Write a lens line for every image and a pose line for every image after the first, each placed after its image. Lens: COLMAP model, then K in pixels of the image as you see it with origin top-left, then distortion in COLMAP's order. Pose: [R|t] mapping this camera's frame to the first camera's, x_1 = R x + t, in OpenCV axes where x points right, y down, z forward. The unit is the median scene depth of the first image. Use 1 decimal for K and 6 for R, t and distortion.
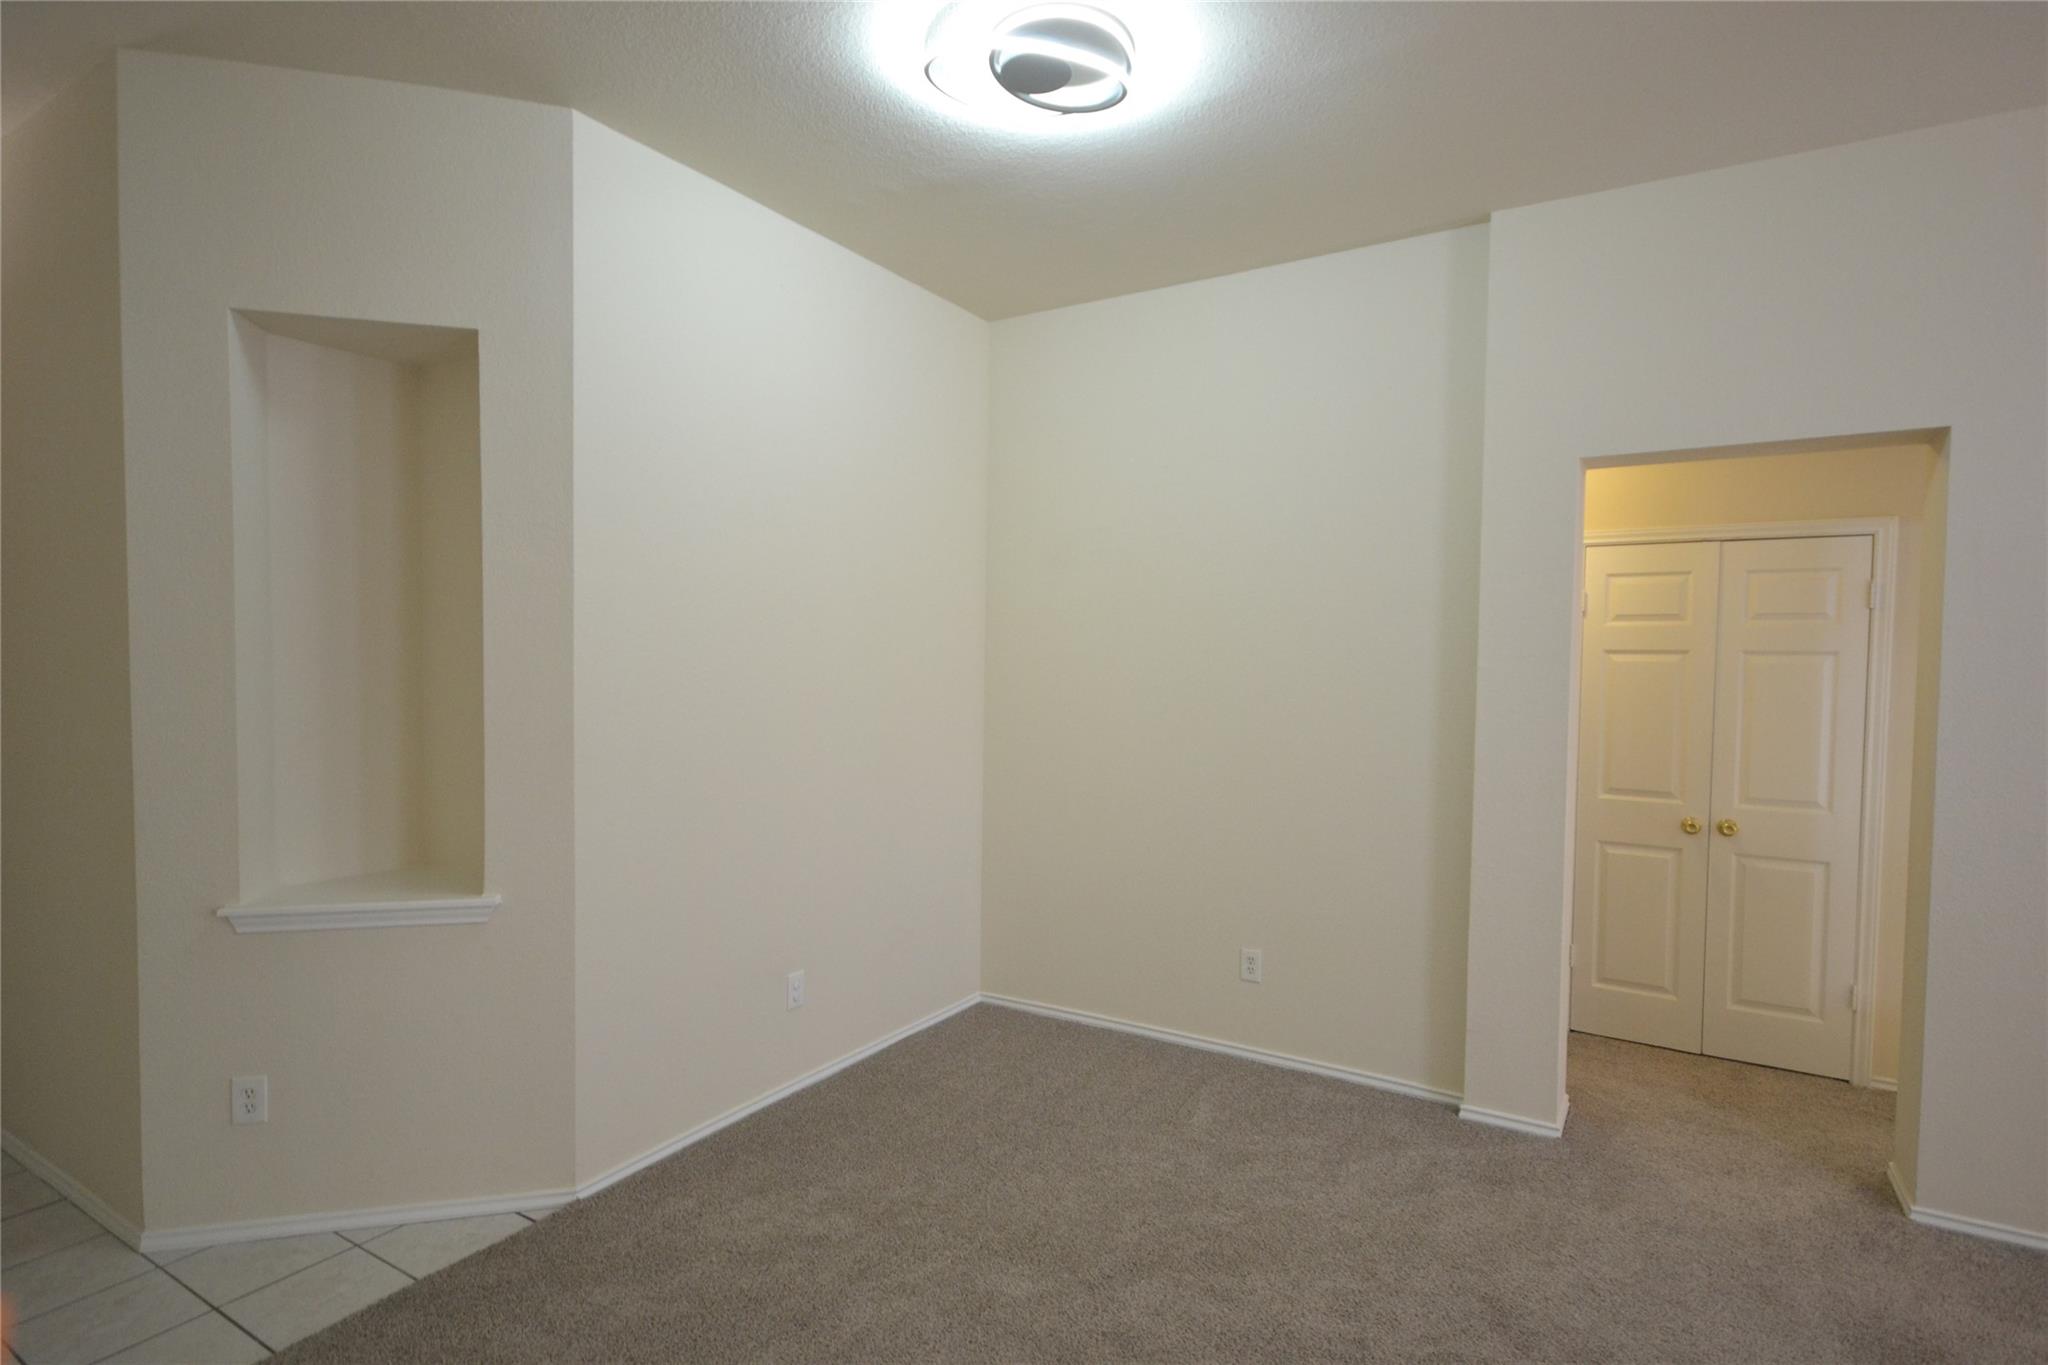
lens RADIAL K [[1032.6, 0, 1024.0], [0, 1032.6, 682.5], [0, 0, 1]] dist [-0.000488, -0.000303]
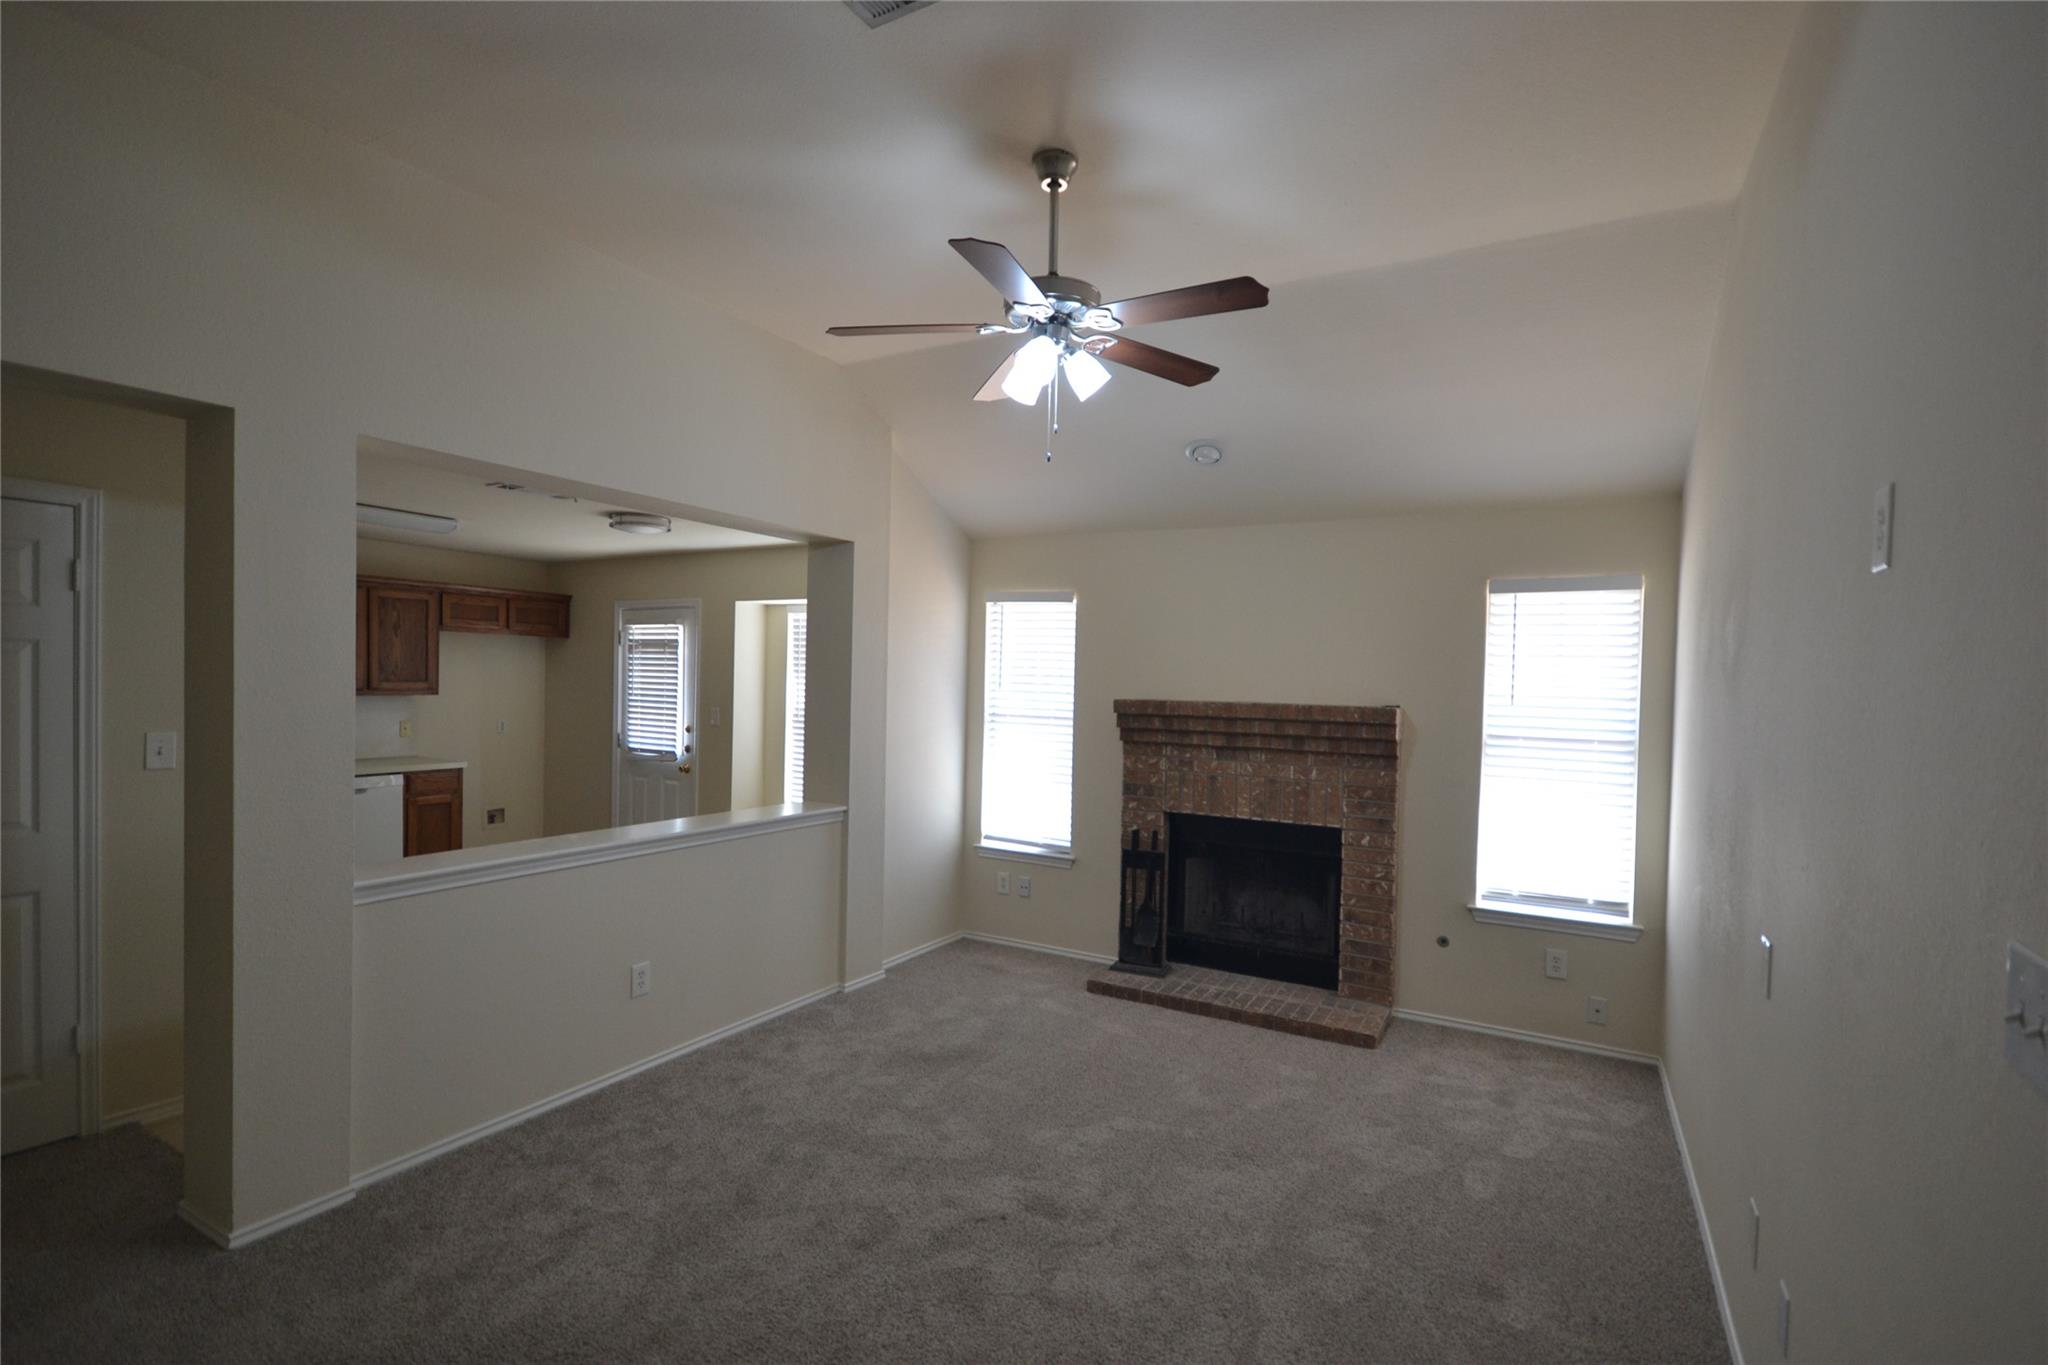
lens RADIAL K [[956.7, 0, 1029.0], [0, 956.7, 695.5], [0, 0, 1]] dist [-0.000389, 0.000747]
pose [[-0.033149, -0.033988, 0.998872, -0.010879], [0.002857, 0.999414, 0.034101, -0.007815], [-0.999446, 0.003984, -0.033032, 0.224173]]
